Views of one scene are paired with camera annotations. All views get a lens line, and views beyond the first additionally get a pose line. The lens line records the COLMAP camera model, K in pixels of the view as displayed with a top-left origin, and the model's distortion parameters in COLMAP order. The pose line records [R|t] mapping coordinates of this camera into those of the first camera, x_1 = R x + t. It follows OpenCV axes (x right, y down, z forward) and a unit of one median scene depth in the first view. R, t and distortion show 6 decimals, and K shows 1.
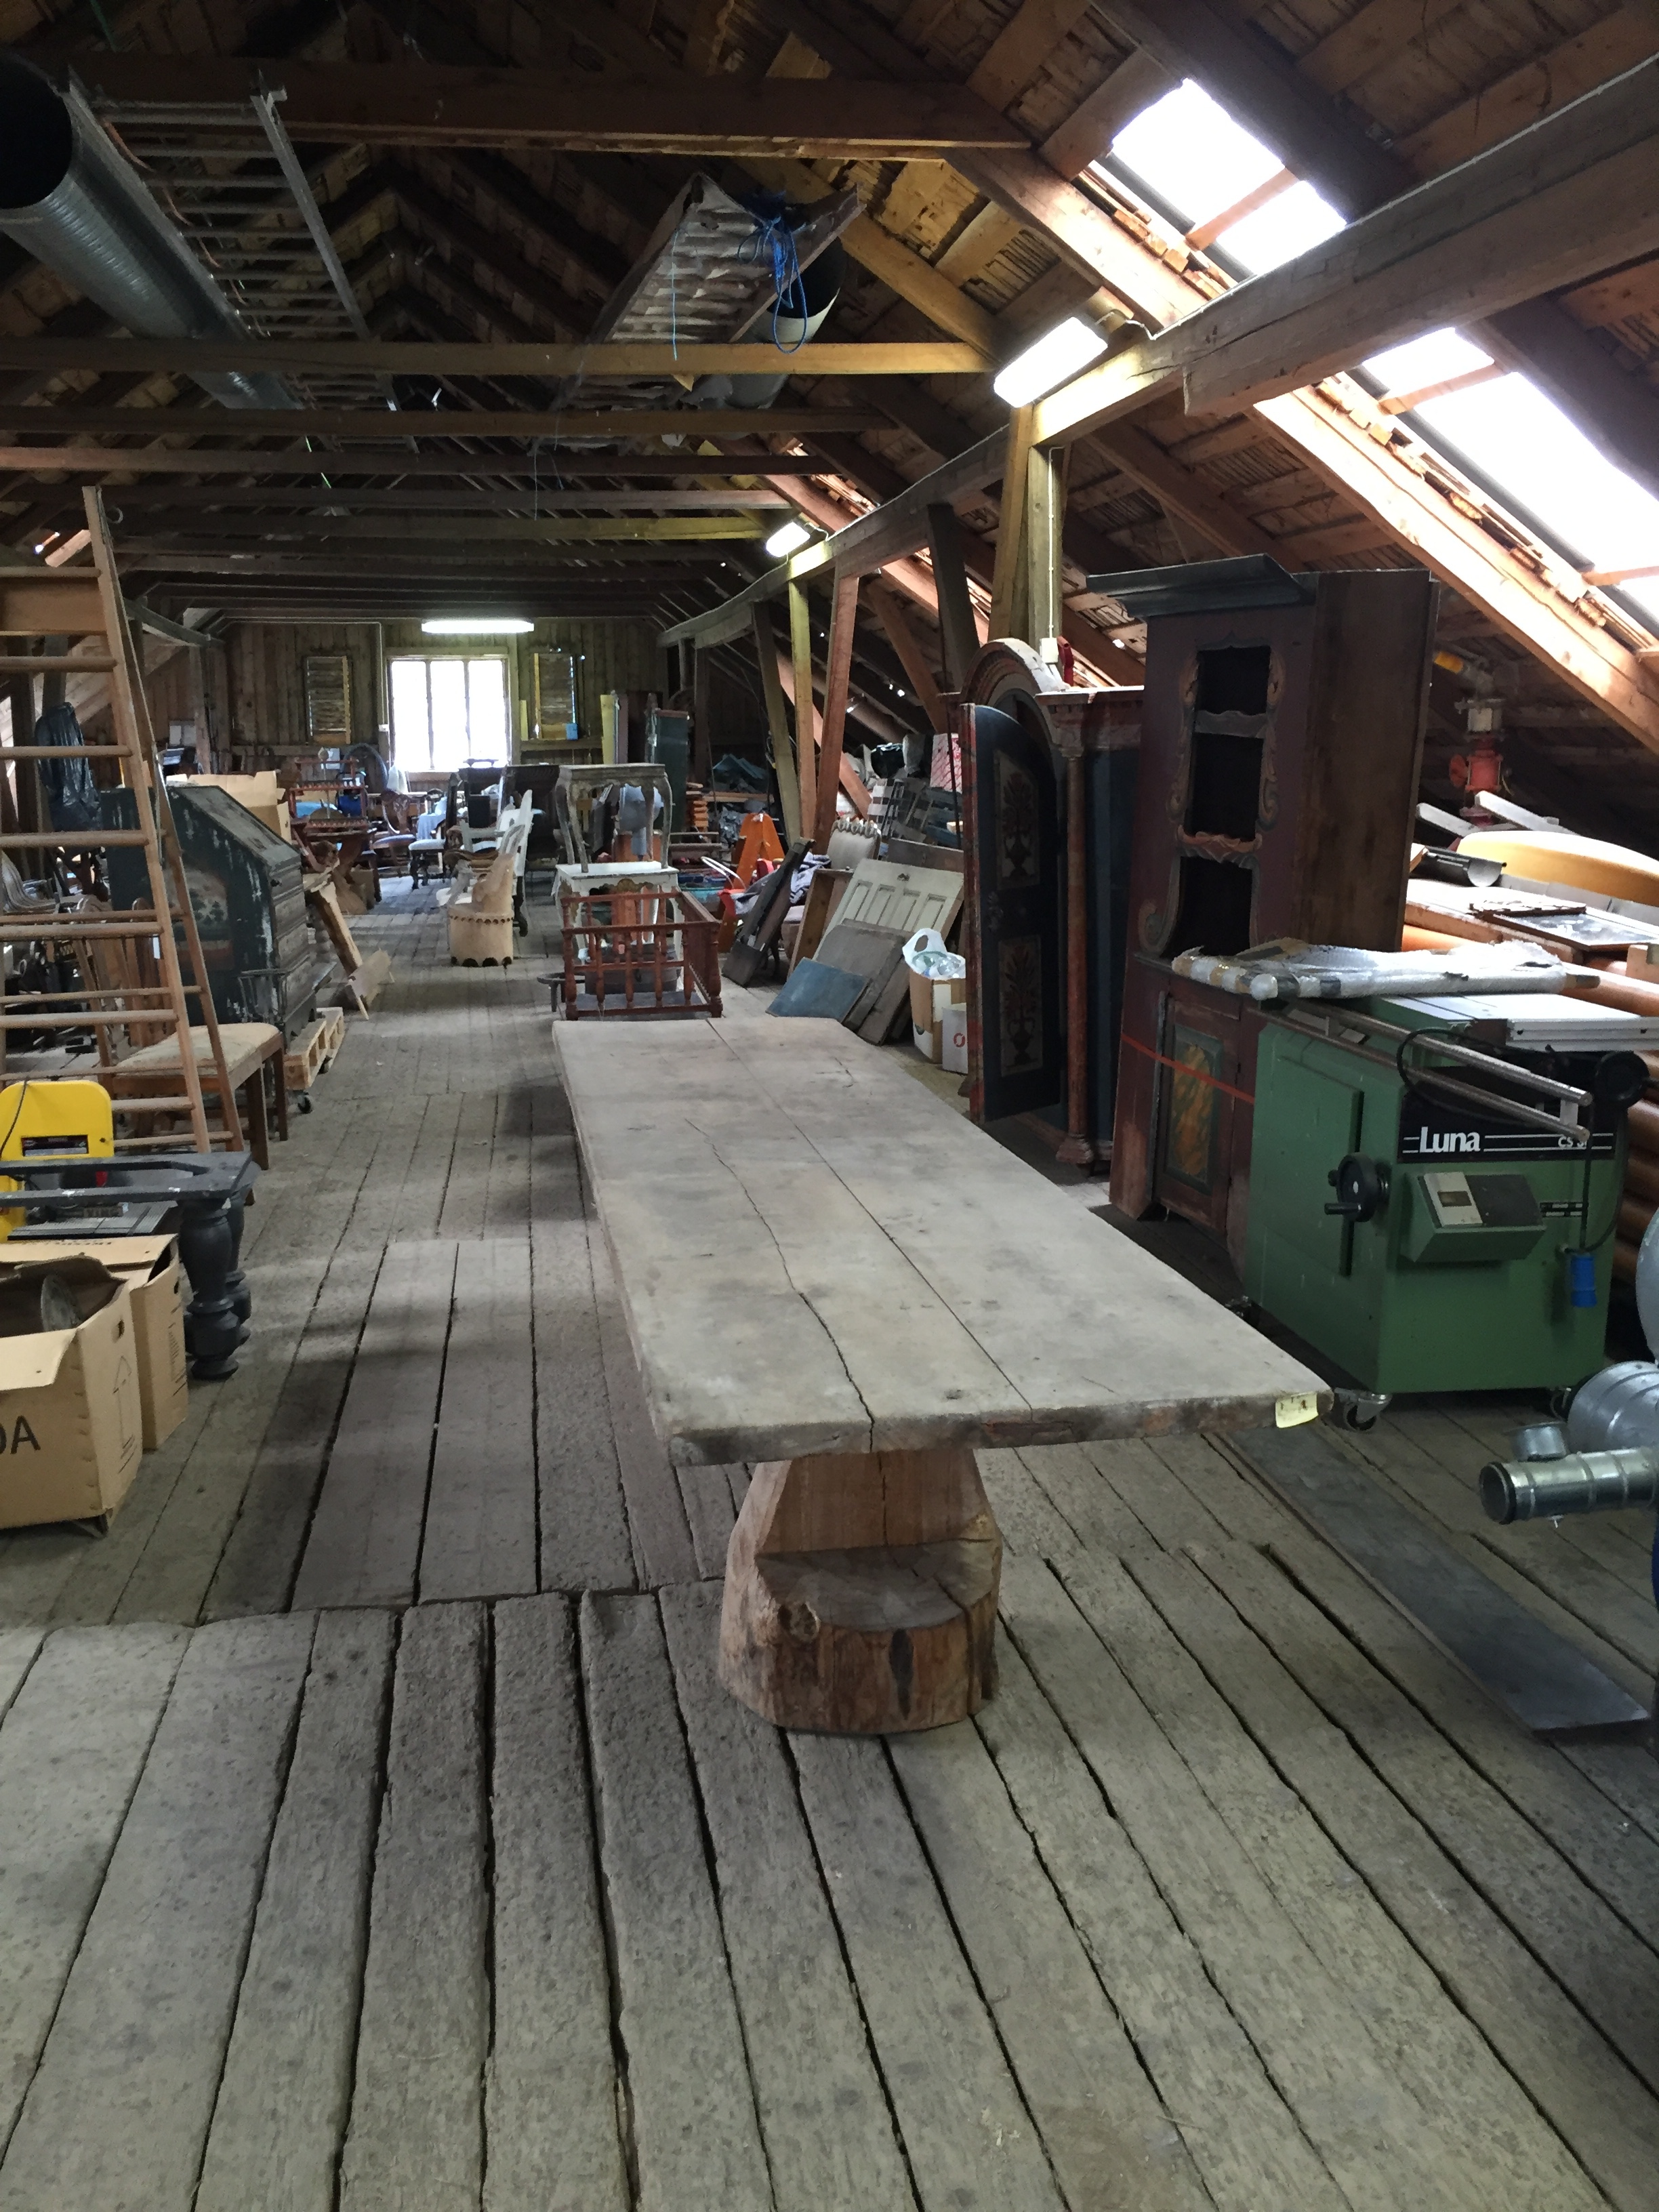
lens RADIAL K [[1891.0, 0, 825.3], [0, 1891.0, 1095.3], [0, 0, 1]] dist [0.058511, -0.085389]
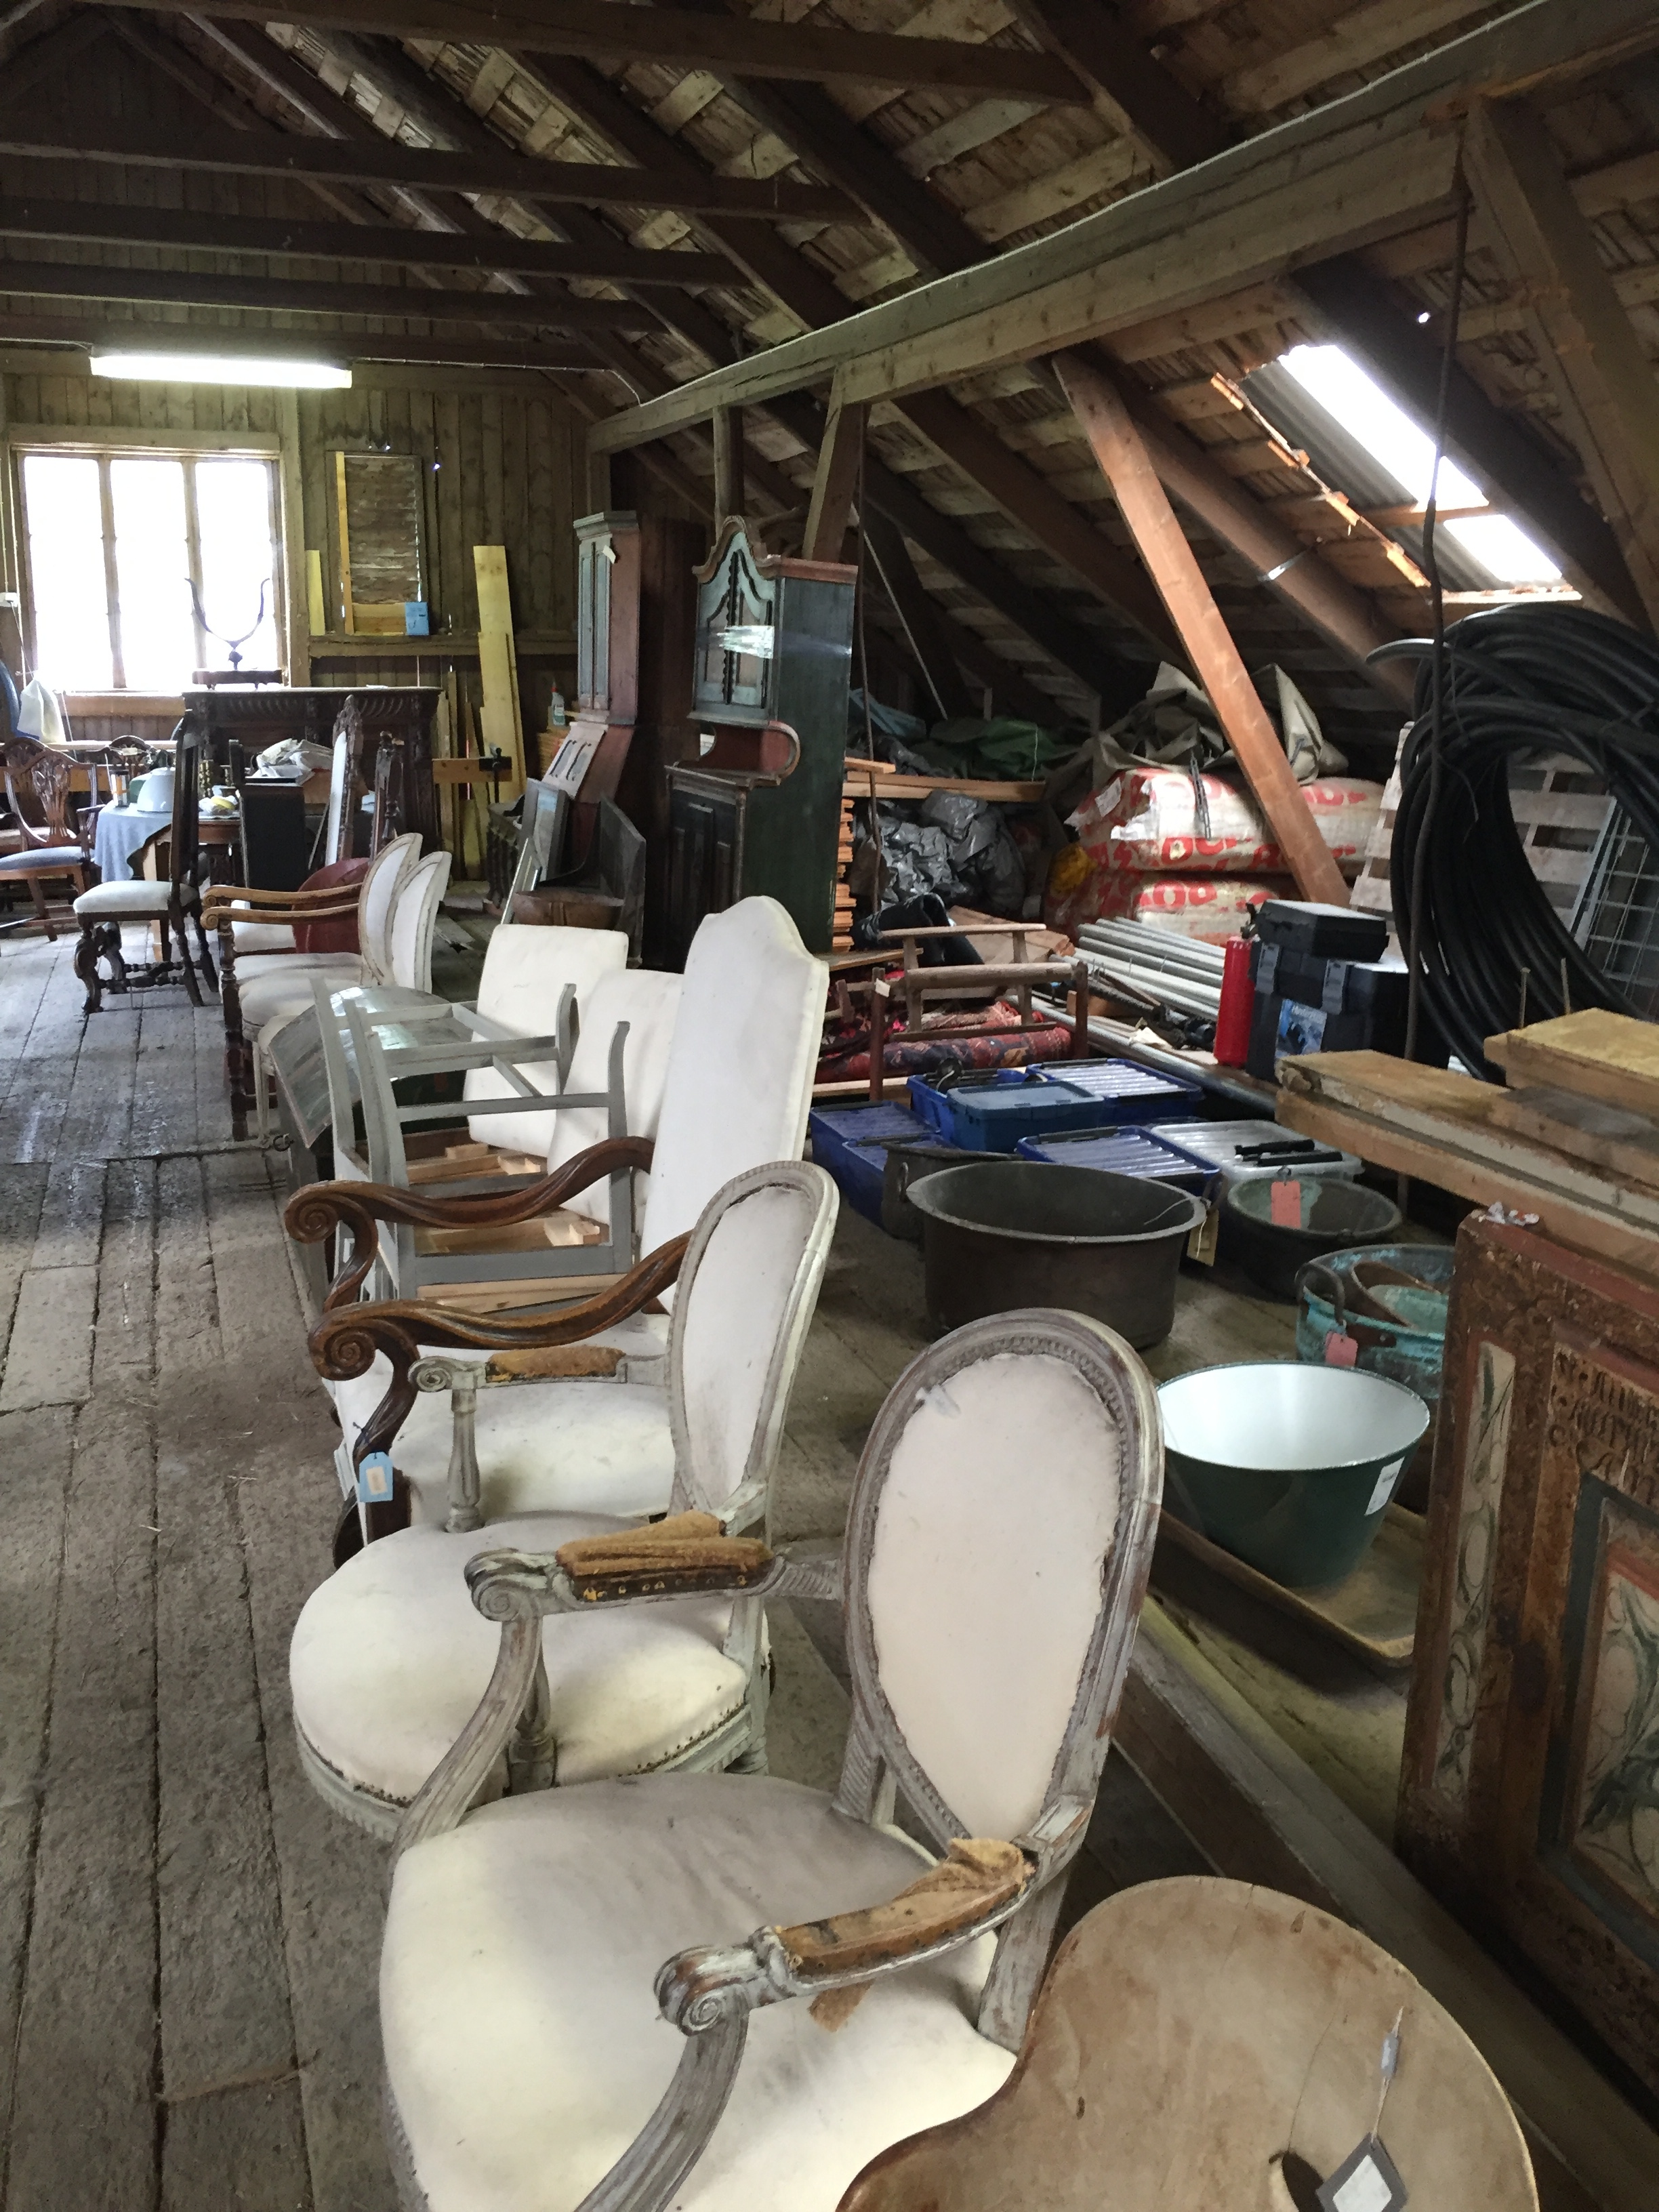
lens RADIAL K [[1891.0, 0, 832.4], [0, 1891.0, 1112.6], [0, 0, 1]] dist [0.058511, -0.085389]
pose [[0.986577, -0.011458, 0.162894, -0.109930], [0.003113, 0.998674, 0.051391, -0.090147], [-0.163267, -0.050194, 0.985304, 0.495506]]
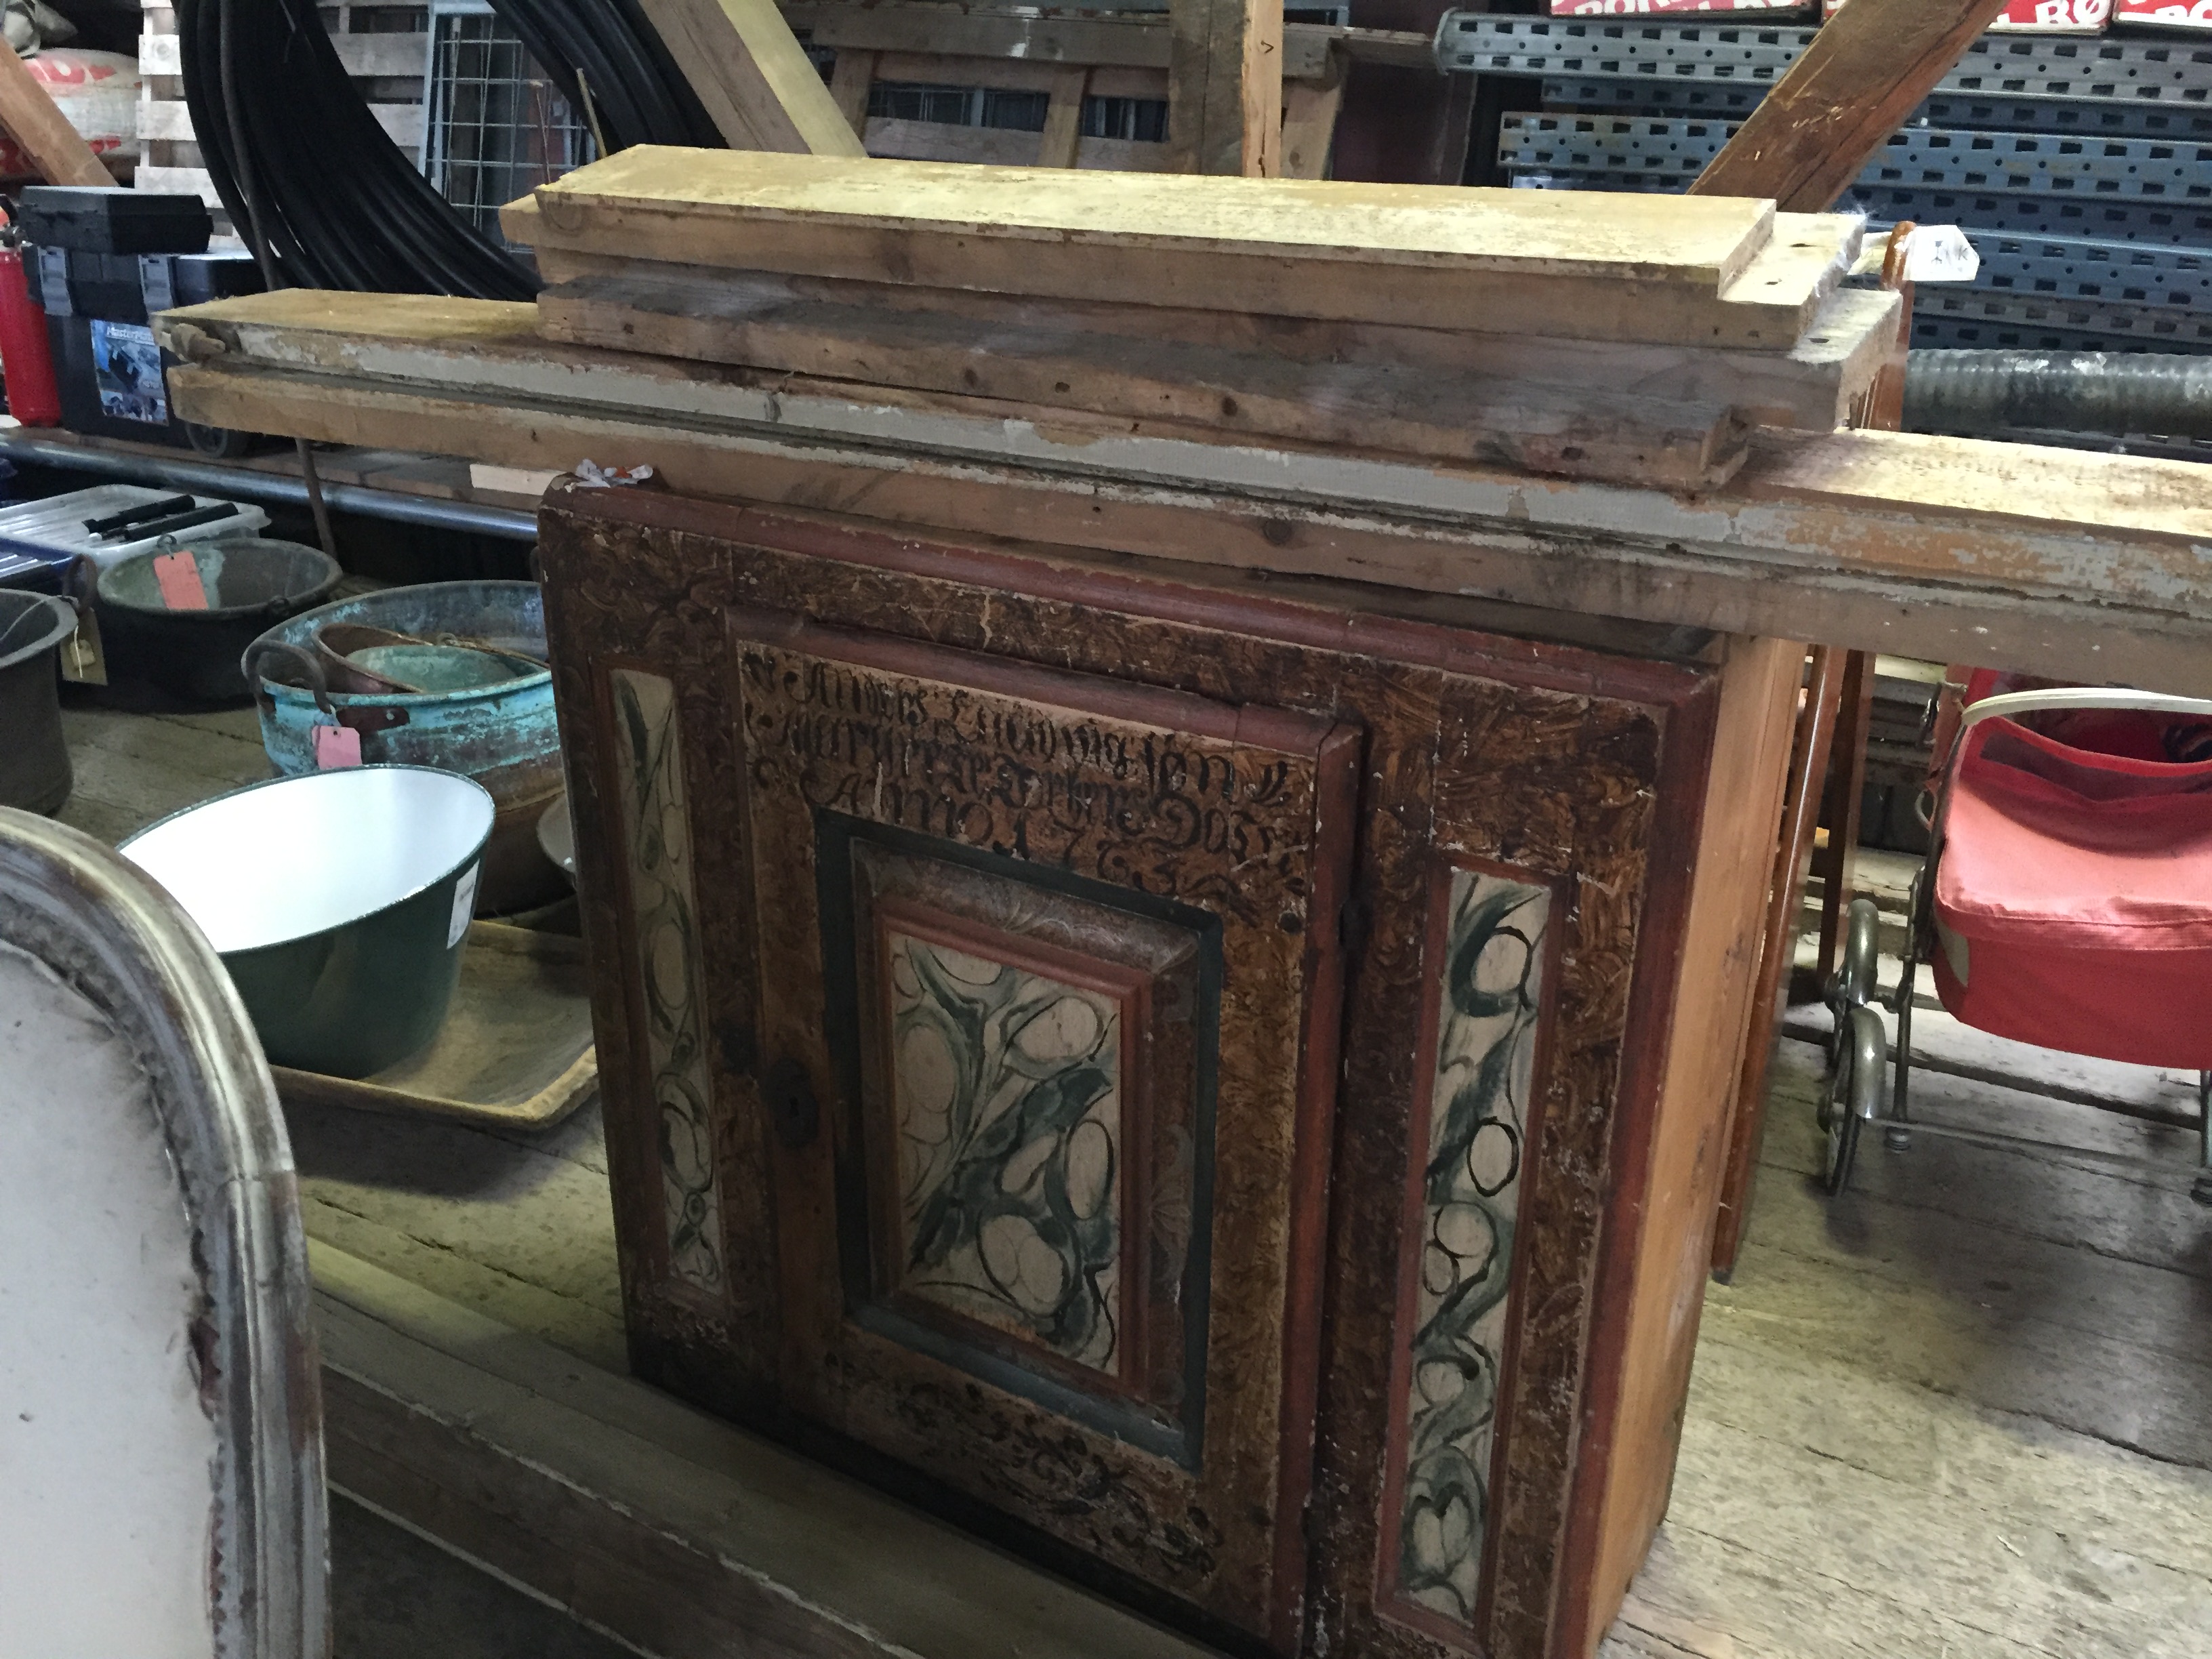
lens RADIAL K [[1891.0, 0, 1106.9], [0, 1891.0, 812.7], [0, 0, 1]] dist [0.058511, -0.085389]
pose [[0.621146, -0.306828, 0.721133, -0.101187], [0.143964, 0.949186, 0.279857, -0.085391], [-0.770358, -0.070015, 0.633756, 0.525162]]
